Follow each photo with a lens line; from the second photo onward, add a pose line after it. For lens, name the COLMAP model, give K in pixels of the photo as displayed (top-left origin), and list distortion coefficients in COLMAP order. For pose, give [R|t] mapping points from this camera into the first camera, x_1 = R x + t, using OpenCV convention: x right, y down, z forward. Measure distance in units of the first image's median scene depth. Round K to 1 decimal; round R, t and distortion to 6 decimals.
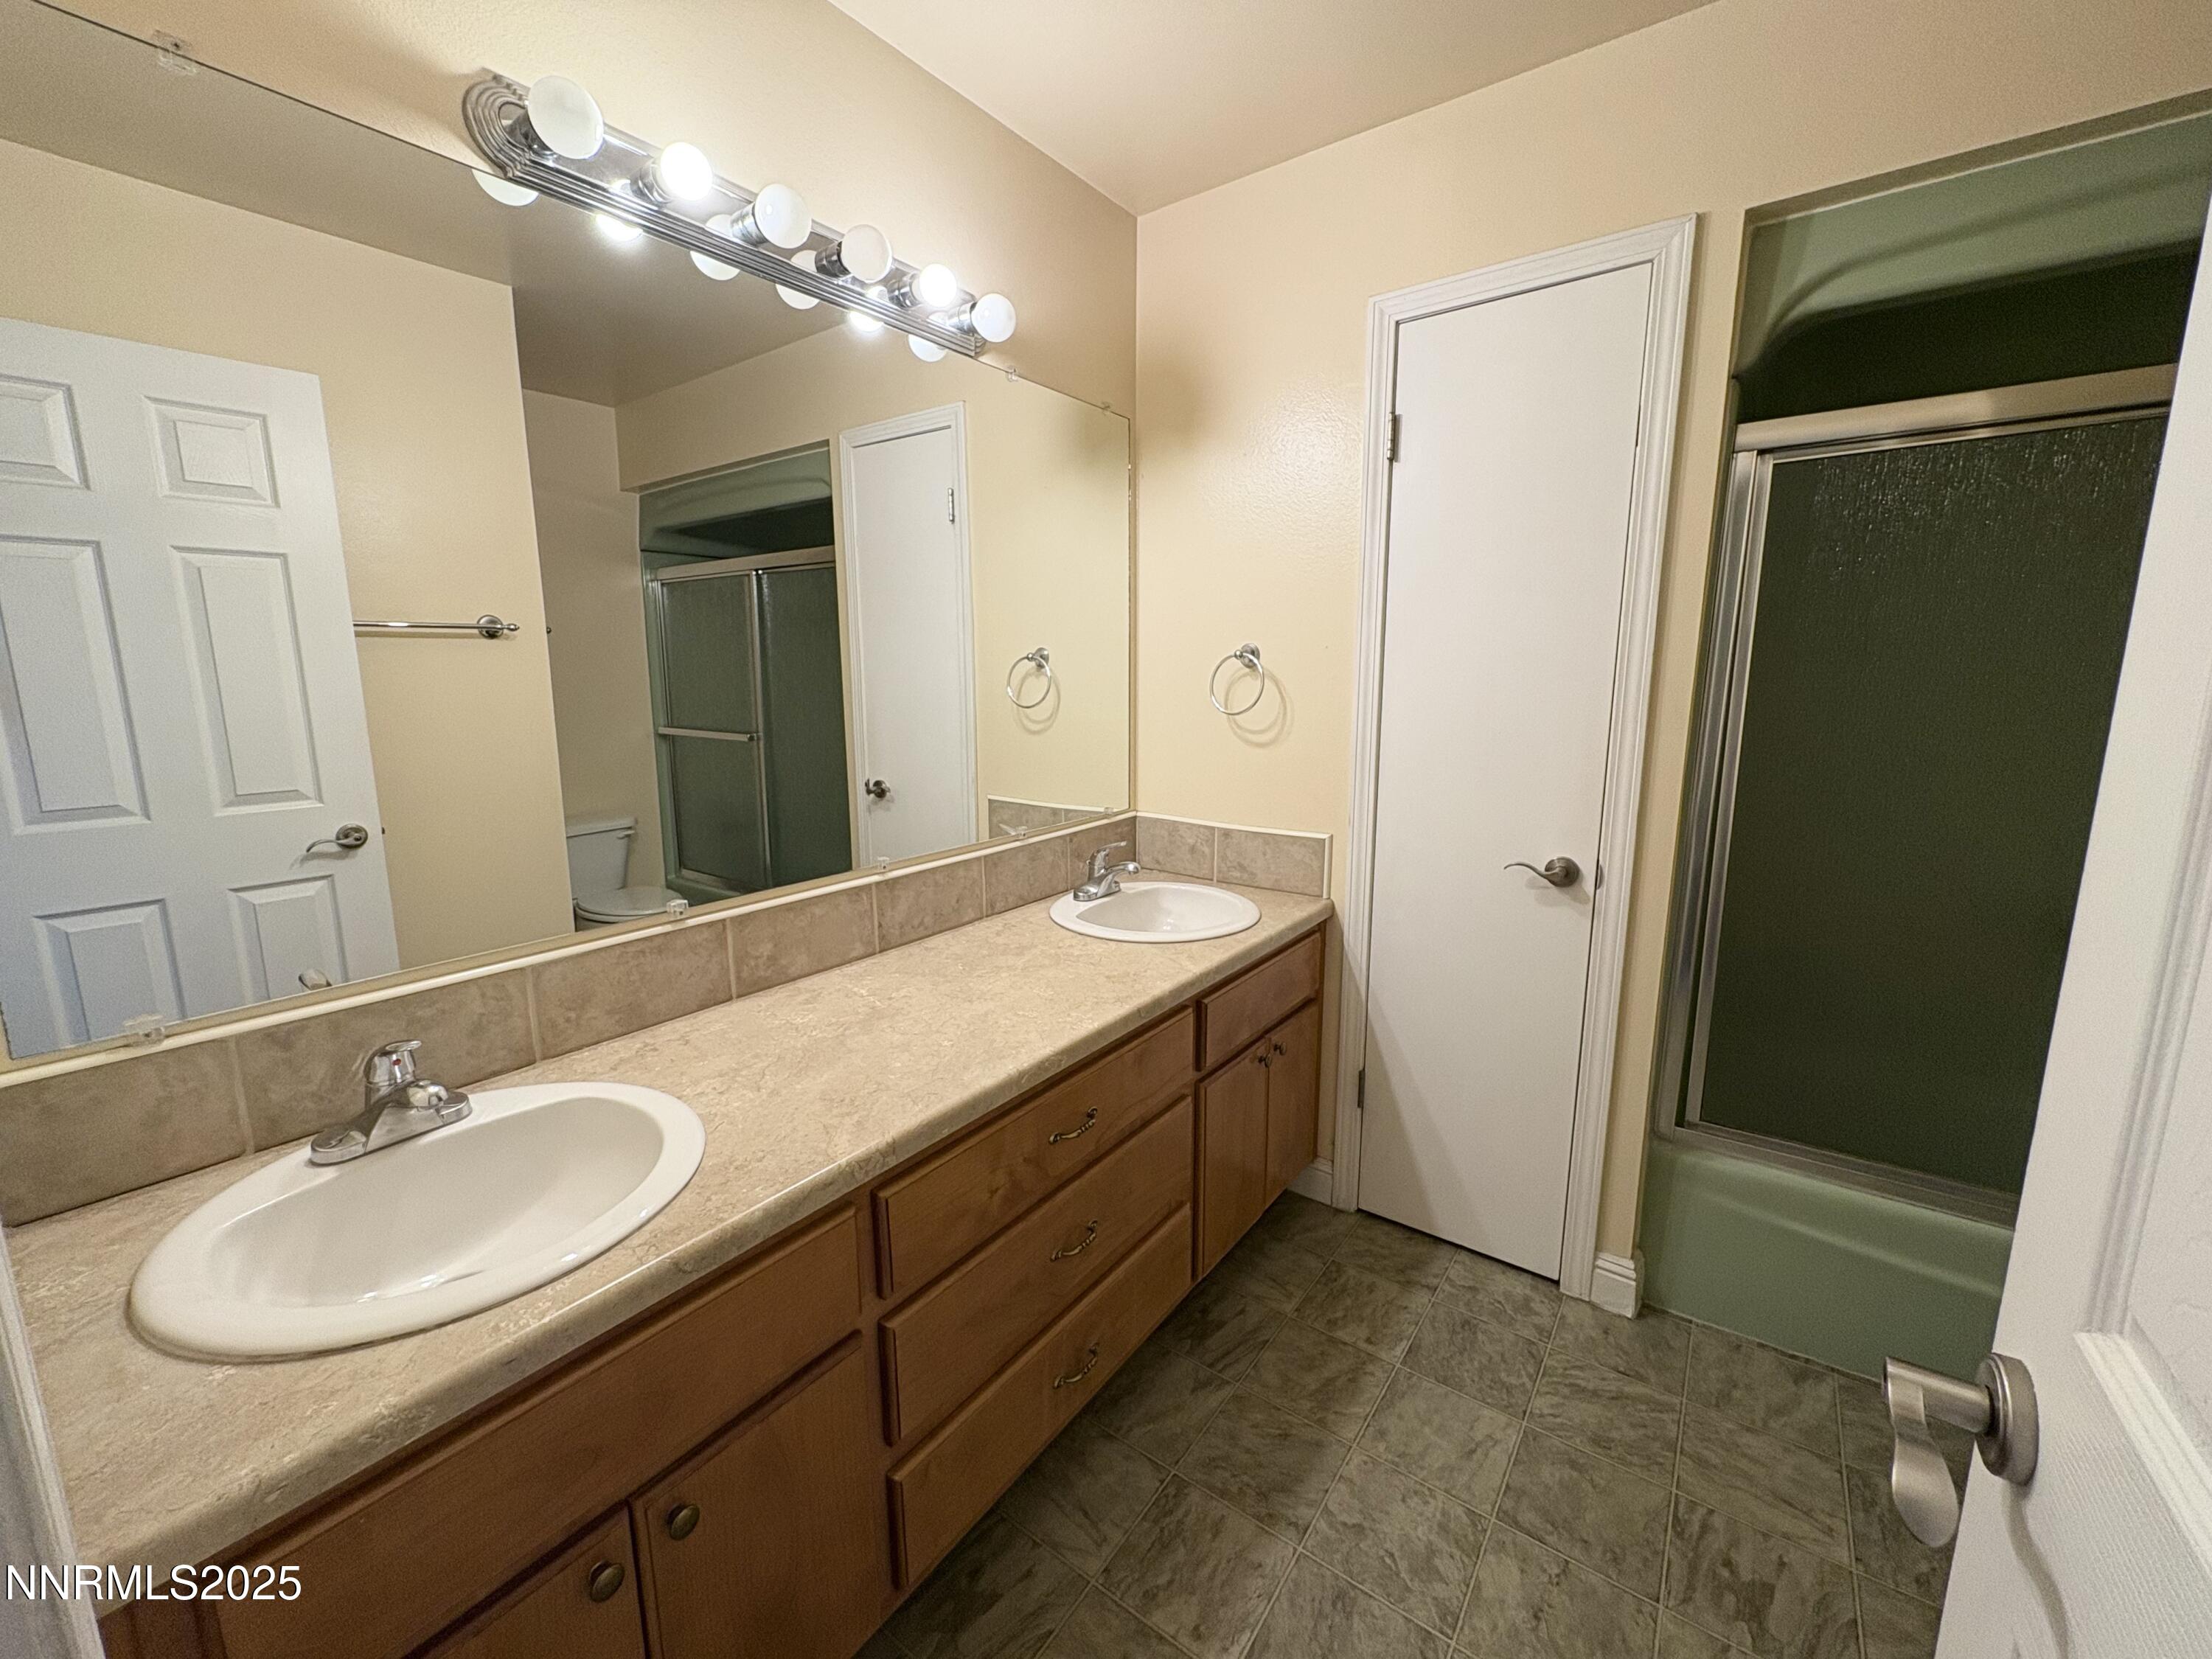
lens RADIAL K [[886.1, 0, 1105.7], [0, 886.1, 826.0], [0, 0, 1]] dist [0.003418, 0.000104]
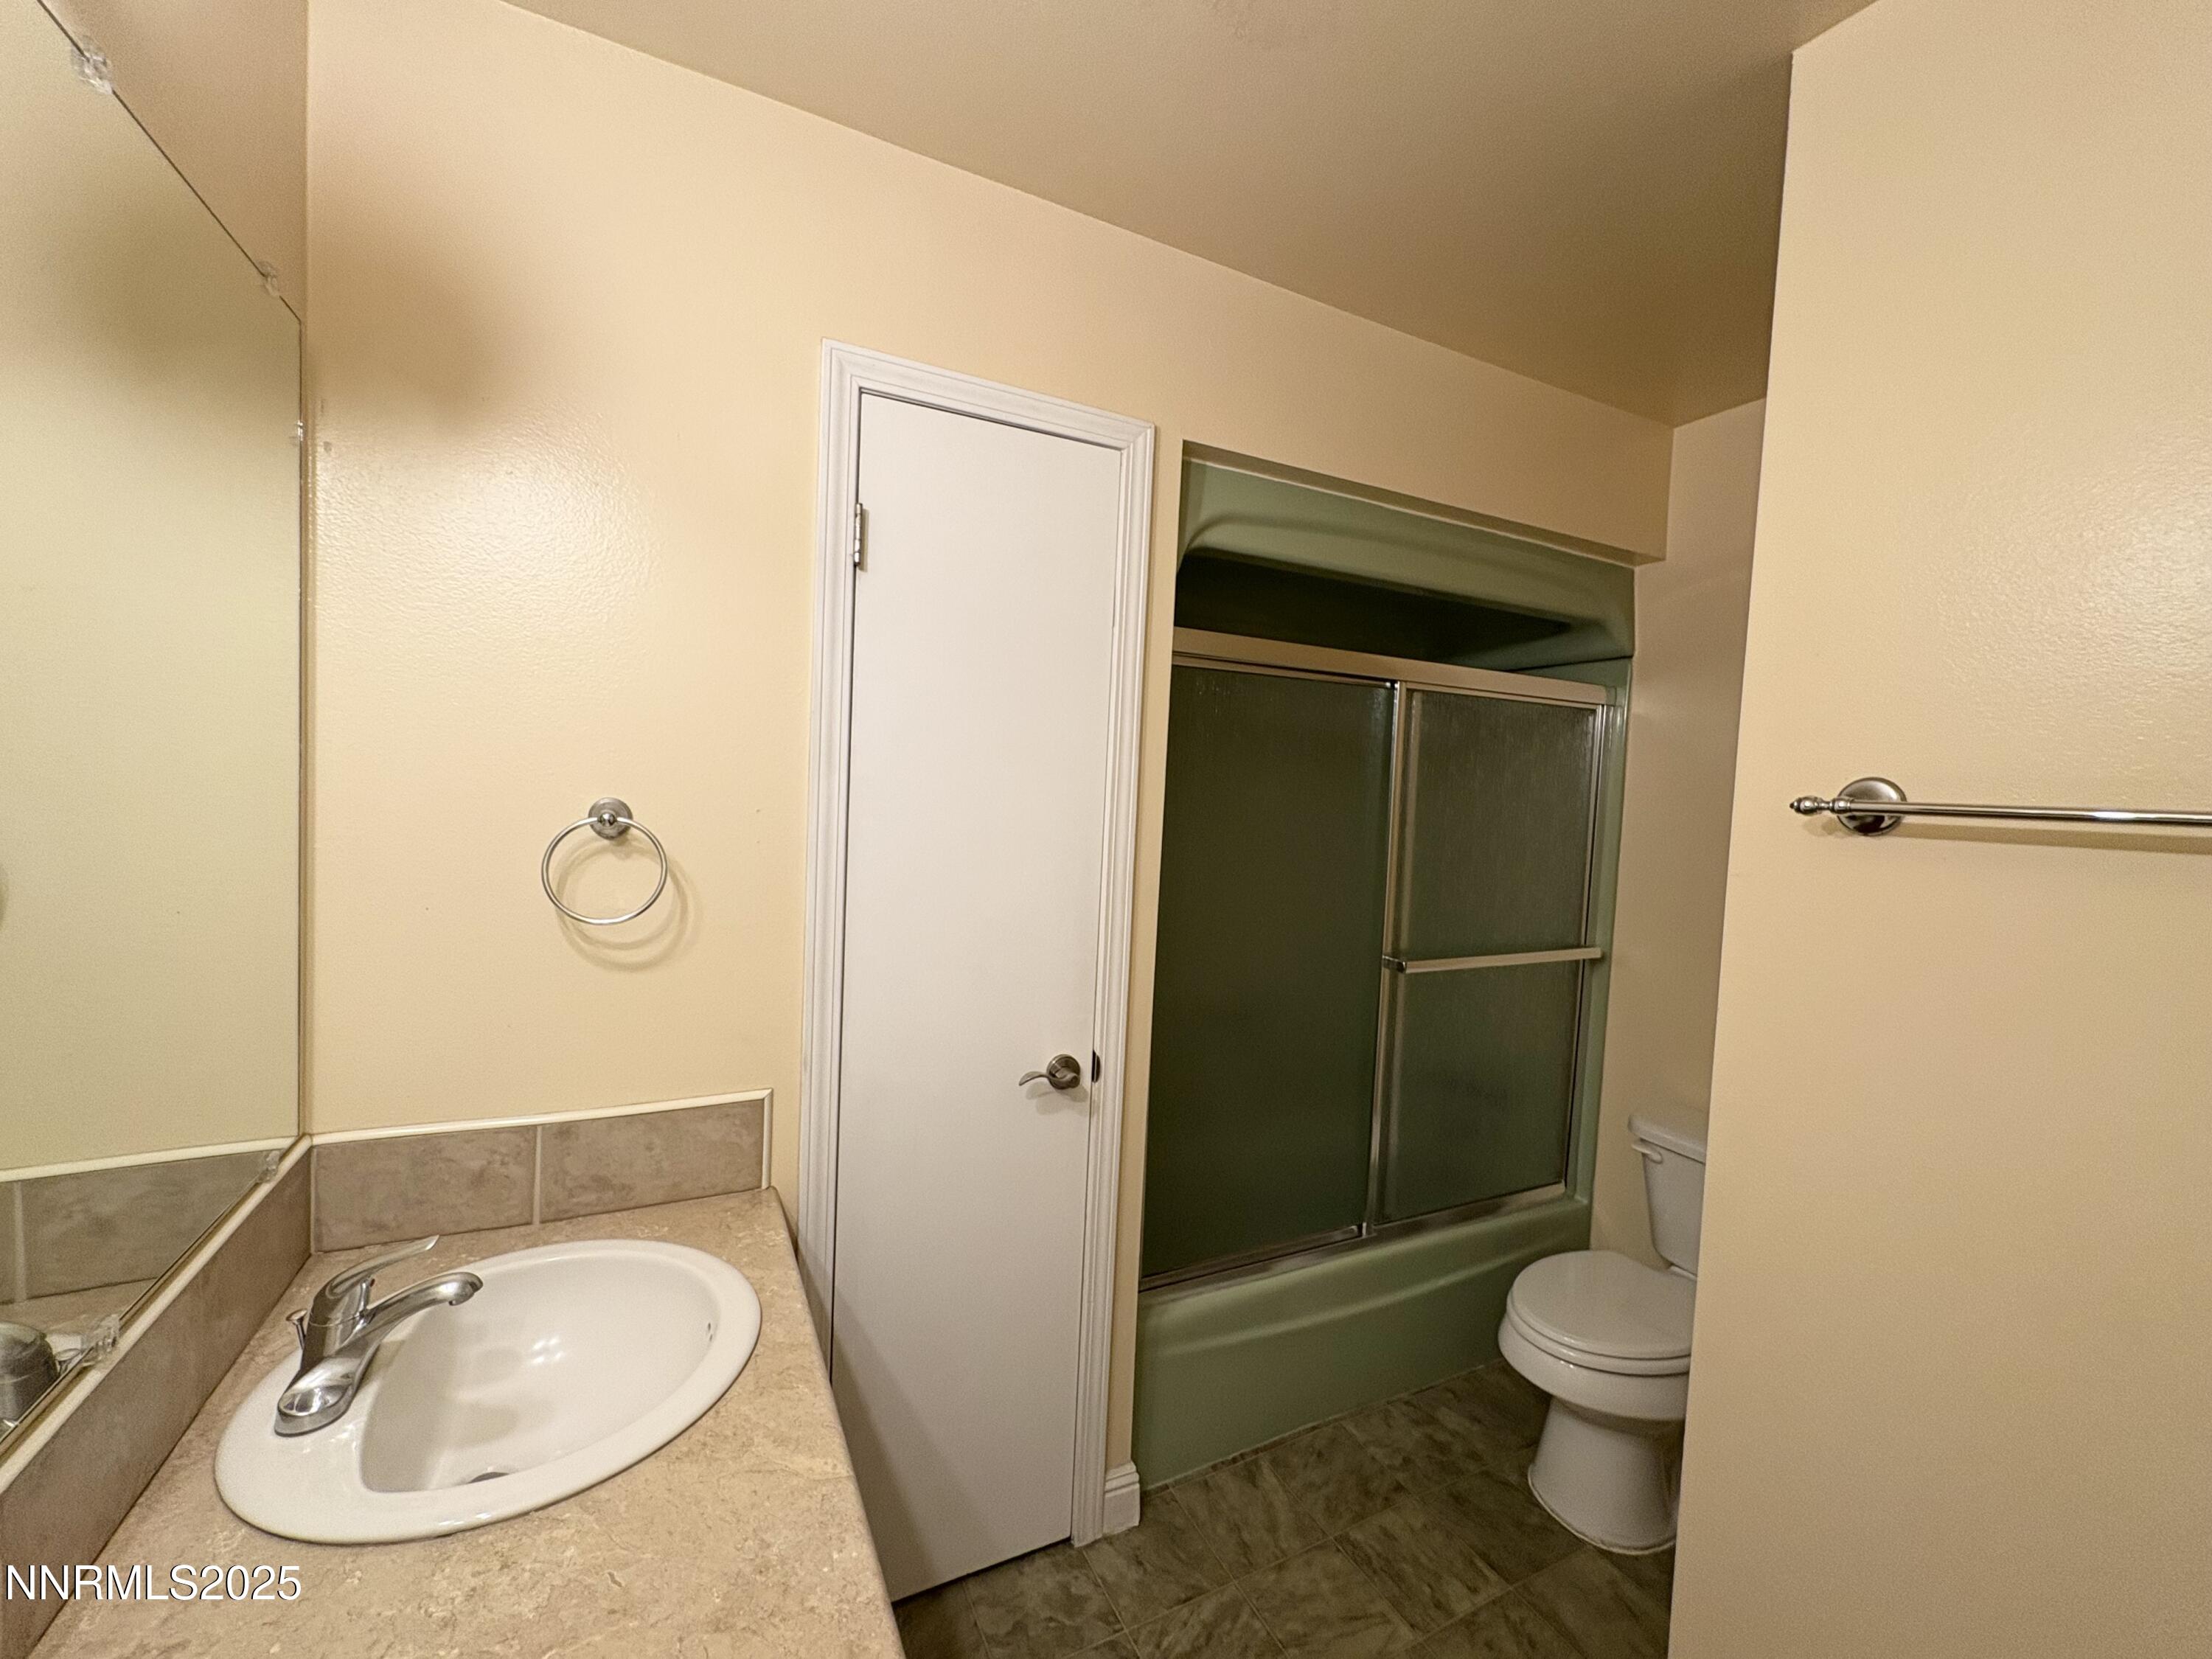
lens RADIAL K [[886.1, 0, 1105.8], [0, 886.1, 828.6], [0, 0, 1]] dist [0.003418, 0.000104]
pose [[0.449057, -0.020436, 0.893269, -0.251902], [0.104385, 0.994092, -0.029733, -0.157345], [-0.887385, 0.106596, 0.448537, 0.524308]]
